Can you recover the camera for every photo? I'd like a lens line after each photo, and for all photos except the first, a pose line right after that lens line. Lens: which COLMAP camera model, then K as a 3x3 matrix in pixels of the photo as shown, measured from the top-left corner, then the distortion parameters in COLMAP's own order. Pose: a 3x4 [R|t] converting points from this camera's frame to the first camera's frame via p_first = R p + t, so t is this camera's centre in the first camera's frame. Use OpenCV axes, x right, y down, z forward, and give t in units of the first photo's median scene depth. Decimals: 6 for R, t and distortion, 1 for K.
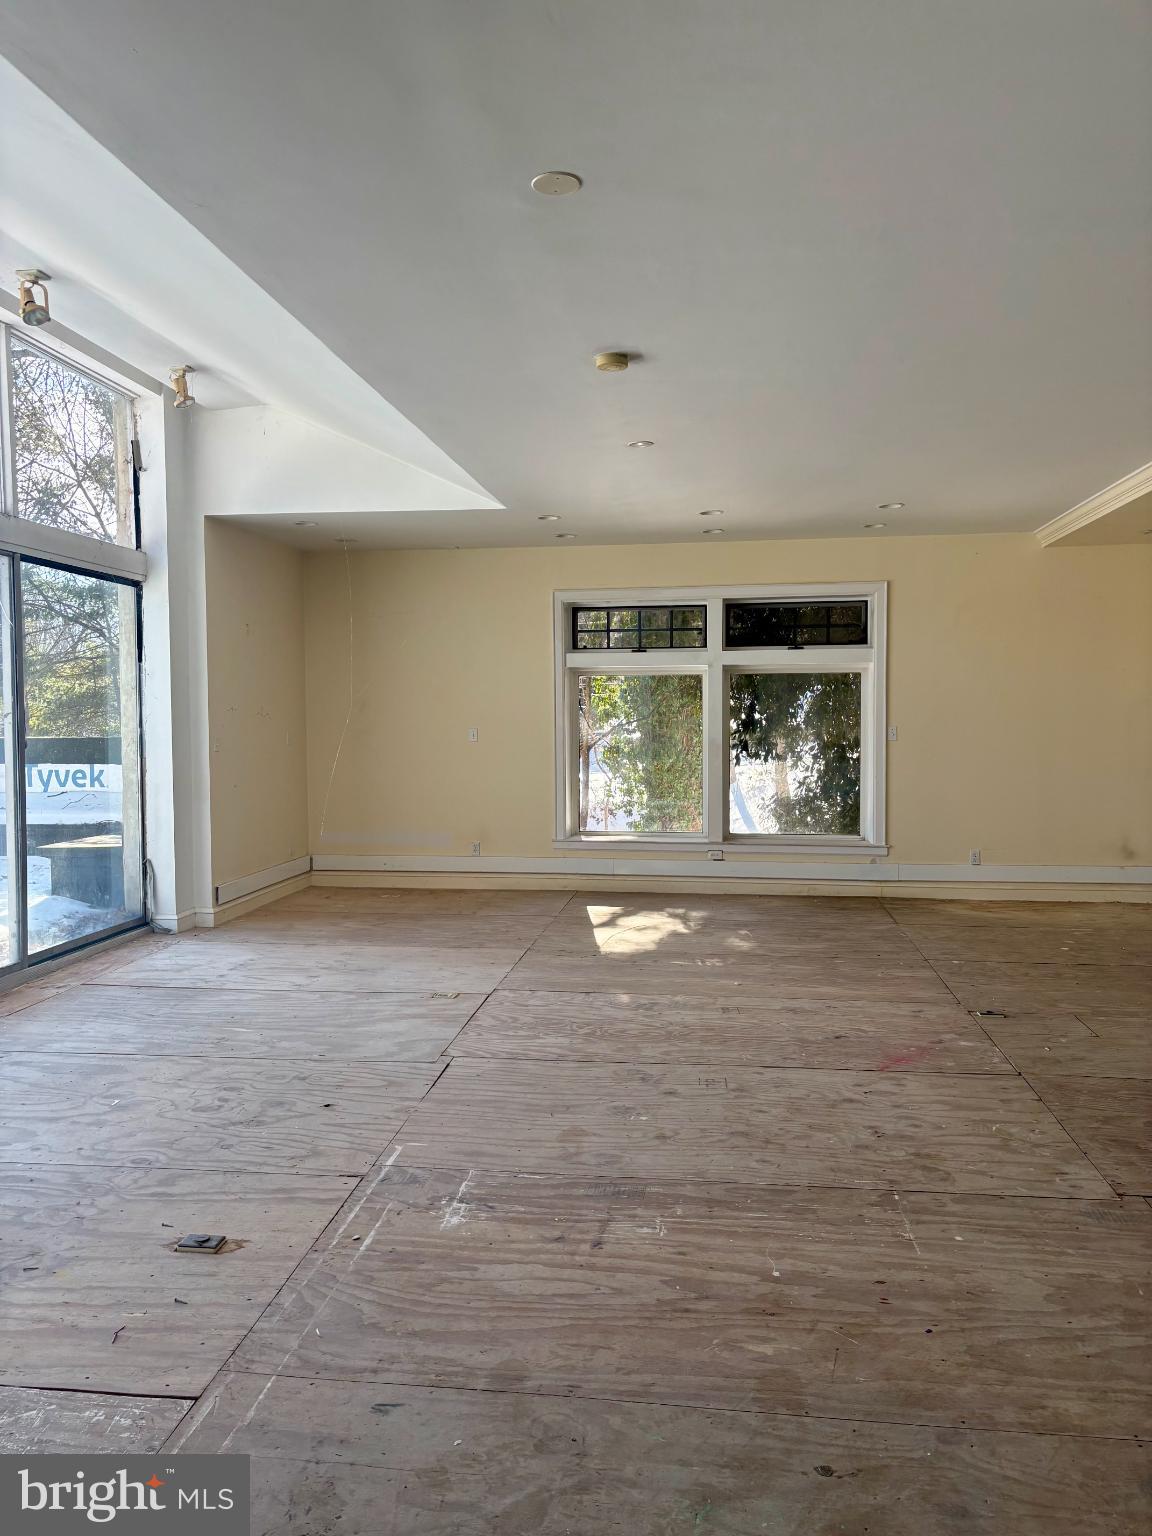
lens RADIAL K [[1162.9, 0, 581.0], [0, 1162.9, 764.5], [0, 0, 1]] dist [0.068597, -0.004356]
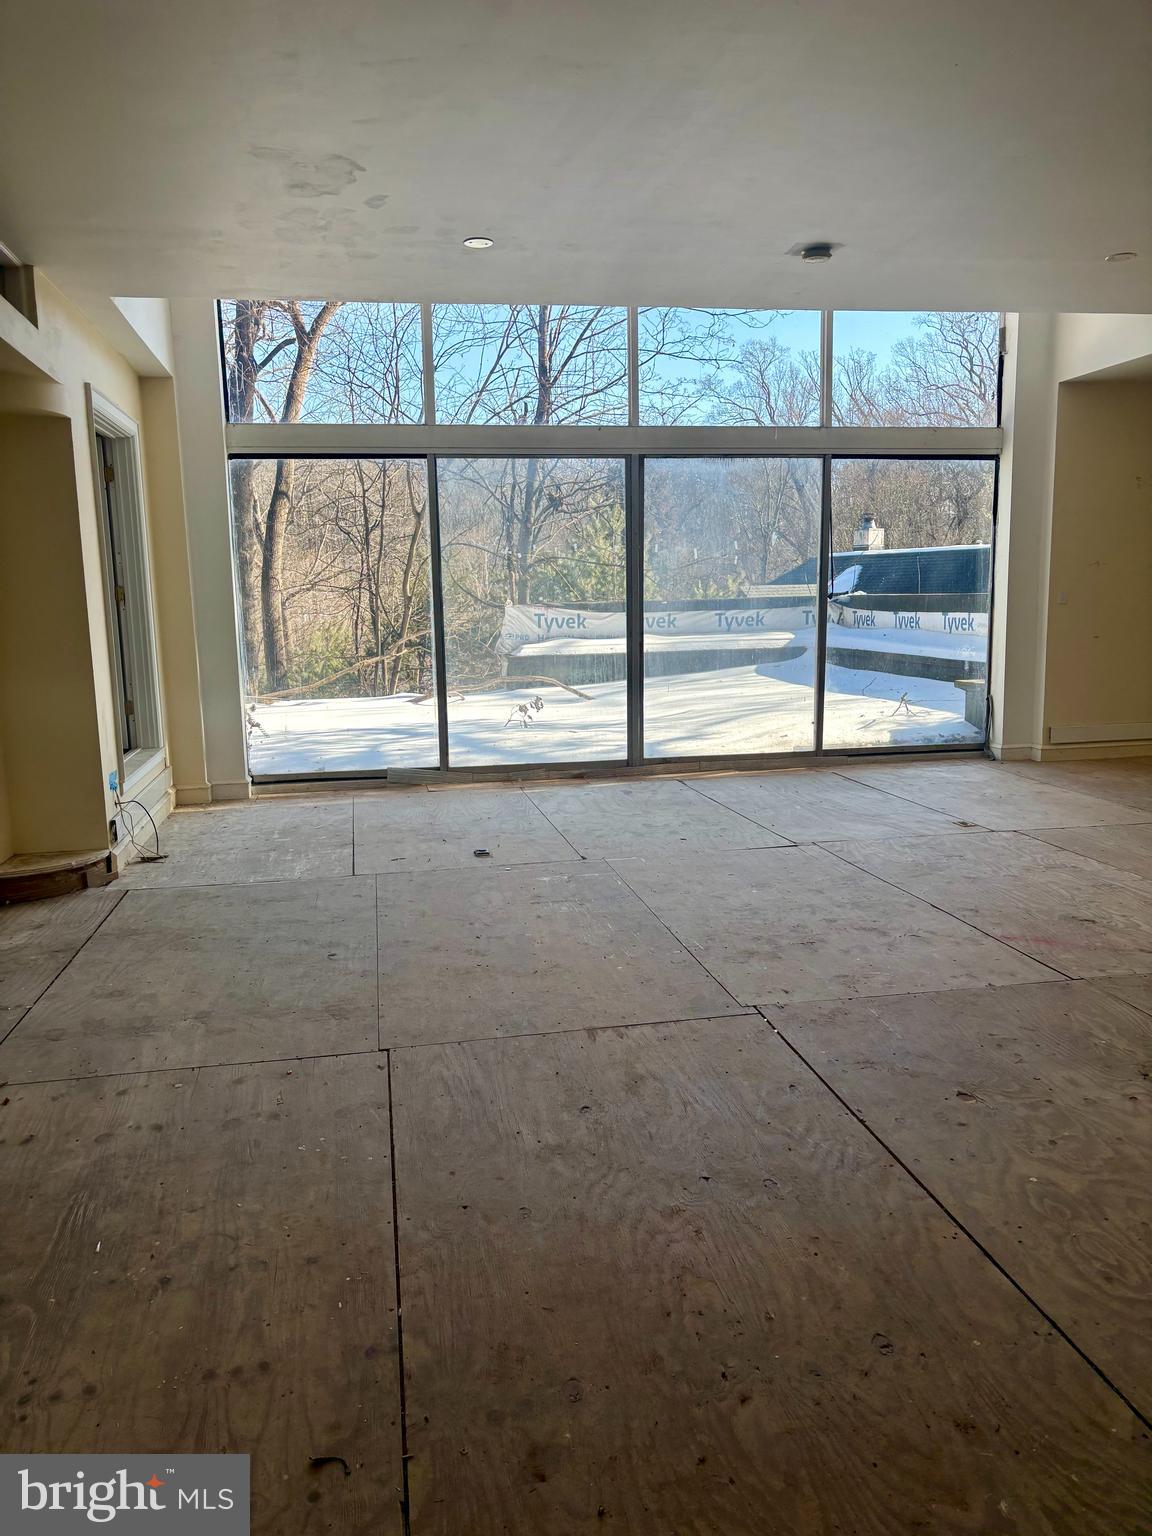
lens RADIAL K [[1152.0, 0, 571.6], [0, 1152.0, 784.6], [0, 0, 1]] dist [0.032894, 0.000932]
pose [[0.310027, 0.156881, -0.937695, 0.621398], [-0.028251, 0.987376, 0.155853, 0.000531], [0.950308, -0.021828, 0.310545, 0.234540]]
